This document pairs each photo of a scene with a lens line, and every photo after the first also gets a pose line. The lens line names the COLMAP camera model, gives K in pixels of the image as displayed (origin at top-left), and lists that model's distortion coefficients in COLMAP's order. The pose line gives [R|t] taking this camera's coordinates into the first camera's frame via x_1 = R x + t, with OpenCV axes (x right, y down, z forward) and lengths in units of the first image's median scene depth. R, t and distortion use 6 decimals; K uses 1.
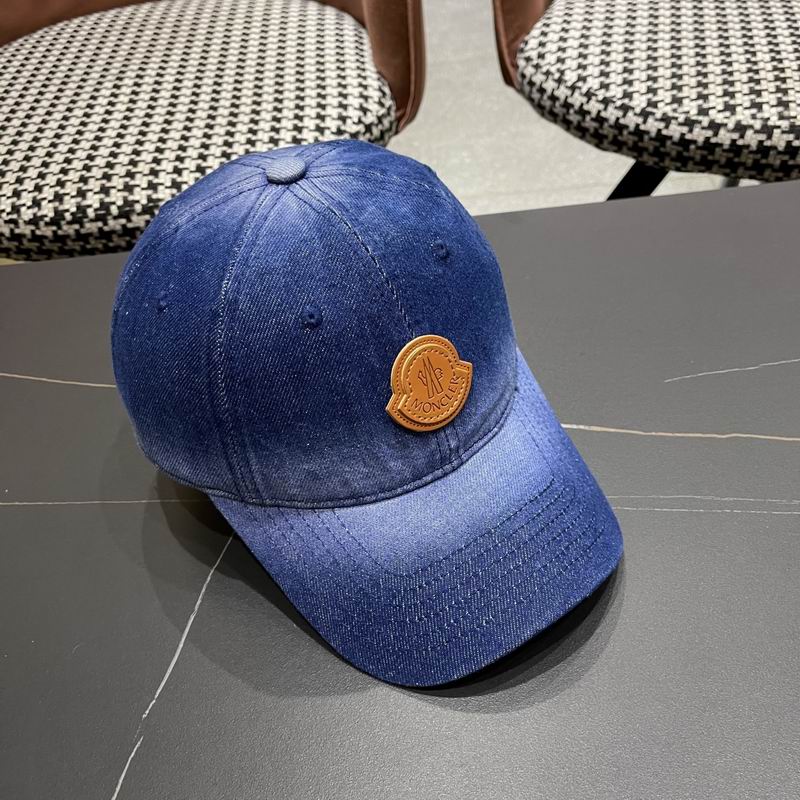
lens RADIAL K [[856.6, 0, 394.5], [0, 856.6, 409.1], [0, 0, 1]] dist [0.016583, 0.000000]
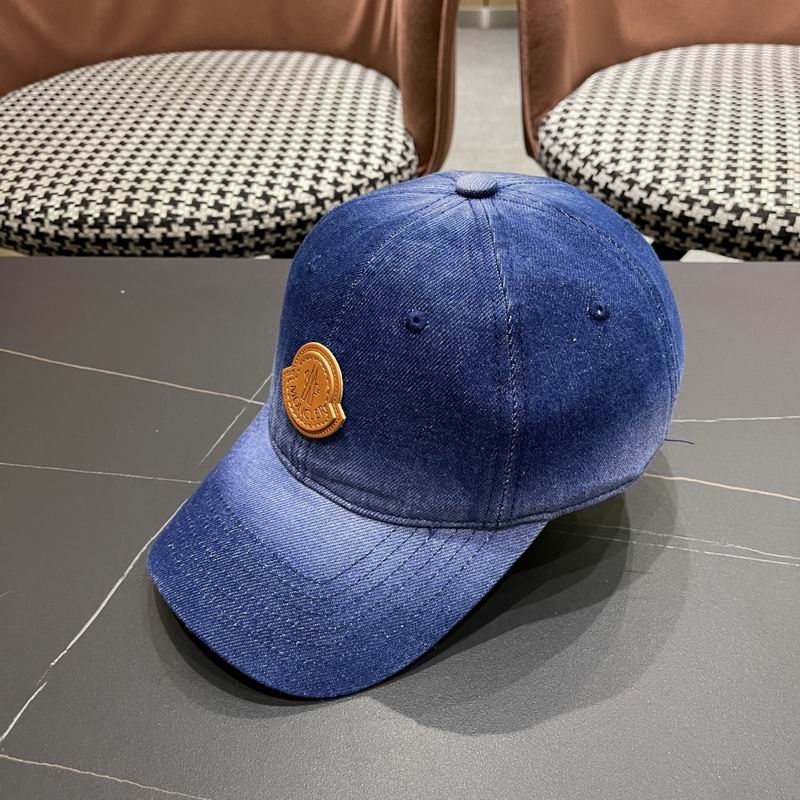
lens RADIAL K [[856.6, 0, 395.8], [0, 856.6, 406.9], [0, 0, 1]] dist [0.016583, 0.000000]
pose [[0.991752, 0.121751, -0.040070, 0.059705], [-0.125197, 0.987155, -0.099252, 0.057029], [0.027471, 0.103450, 0.994255, -0.014290]]
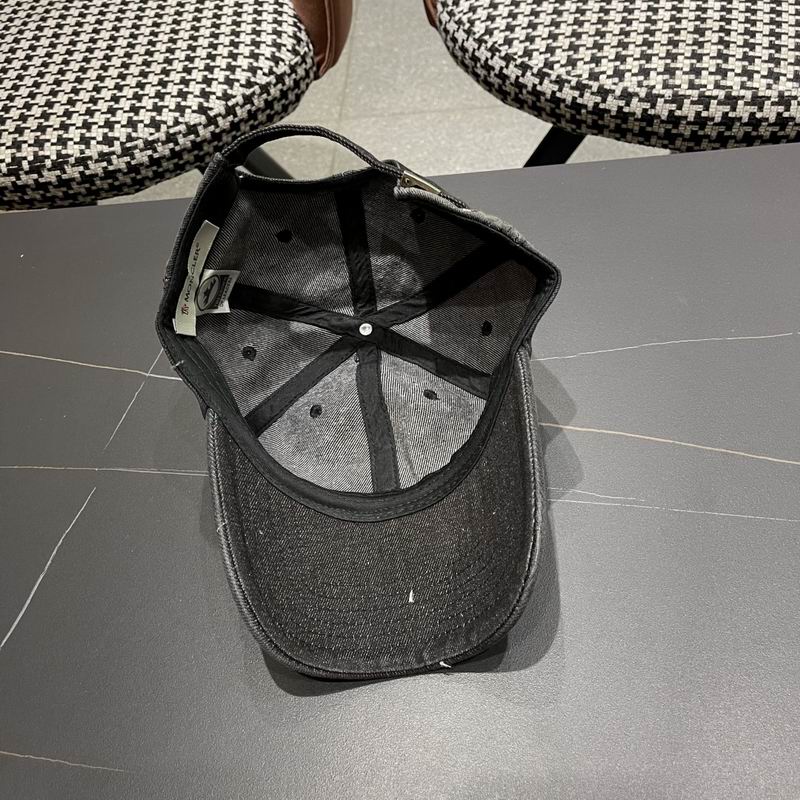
lens RADIAL K [[856.6, 0, 403.9], [0, 856.6, 414.5], [0, 0, 1]] dist [0.016583, 0.000000]
pose [[0.999382, 0.022670, -0.026864, 0.161759], [-0.018623, 0.989642, 0.142341, -0.086099], [0.029812, -0.141753, 0.989453, -0.062064]]
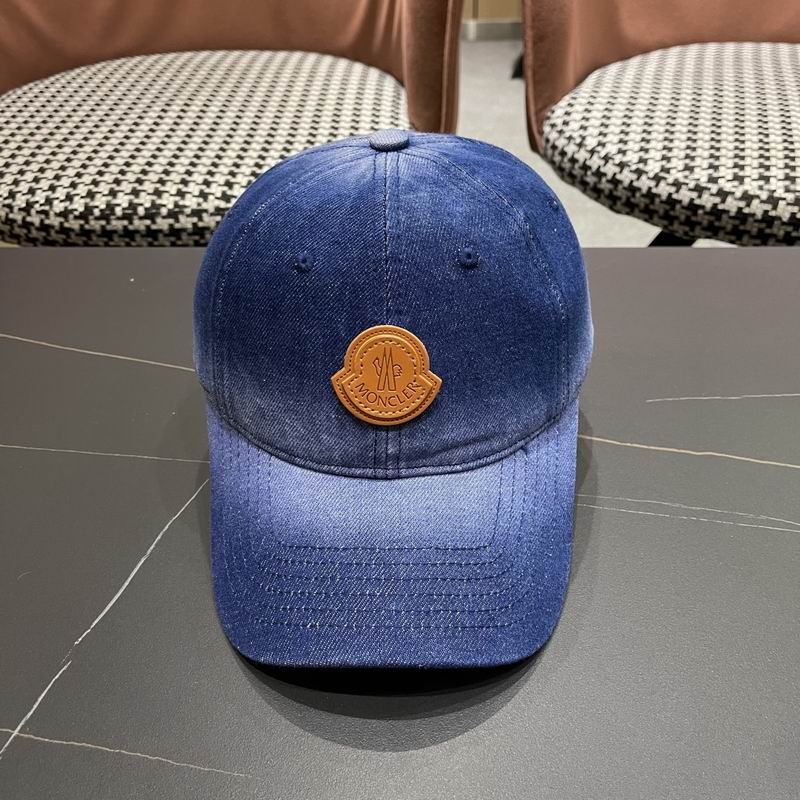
lens RADIAL K [[856.6, 0, 397.9], [0, 856.6, 400.8], [0, 0, 1]] dist [0.016583, 0.000000]
pose [[0.993279, 0.112807, -0.025903, 0.035273], [-0.115190, 0.985307, -0.126098, 0.087777], [0.011298, 0.128234, 0.991680, -0.001399]]
